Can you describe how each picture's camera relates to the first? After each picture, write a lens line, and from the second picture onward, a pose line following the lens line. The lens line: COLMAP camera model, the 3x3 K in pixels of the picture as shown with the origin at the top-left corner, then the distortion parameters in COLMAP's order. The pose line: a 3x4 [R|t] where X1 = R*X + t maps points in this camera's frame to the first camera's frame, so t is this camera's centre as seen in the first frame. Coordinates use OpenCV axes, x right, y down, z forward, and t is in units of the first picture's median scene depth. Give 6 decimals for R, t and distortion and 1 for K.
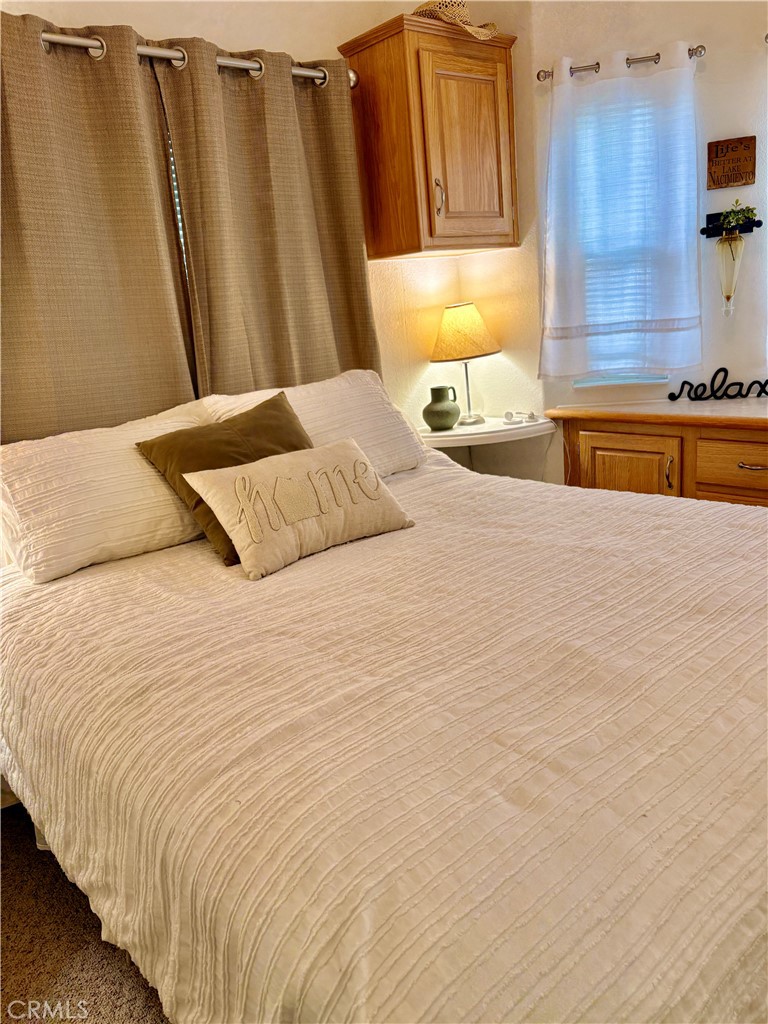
lens RADIAL K [[770.0, 0, 387.1], [0, 770.0, 515.6], [0, 0, 1]] dist [0.043834, -0.044655]
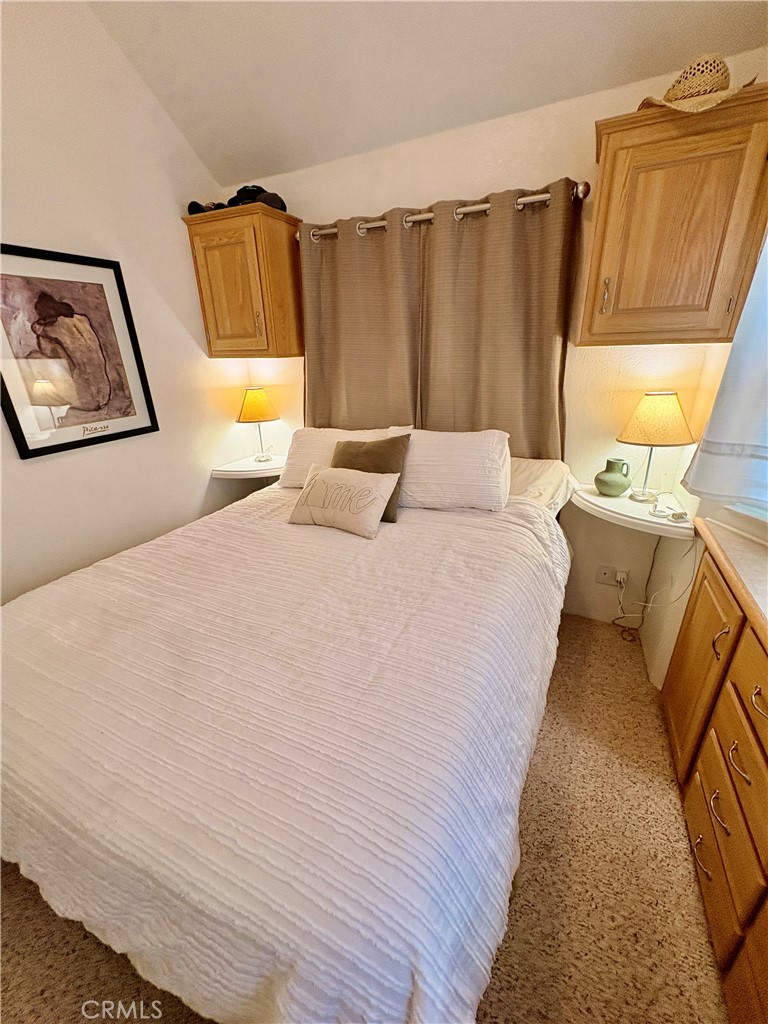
lens RADIAL K [[410.9, 0, 384.1], [0, 410.9, 509.4], [0, 0, 1]] dist [-0.000011, 0.000348]
pose [[0.405719, 0.403803, -0.819960, 0.506048], [-0.259342, 0.911103, 0.320364, -0.227442], [0.876432, 0.082673, 0.474375, 0.448631]]
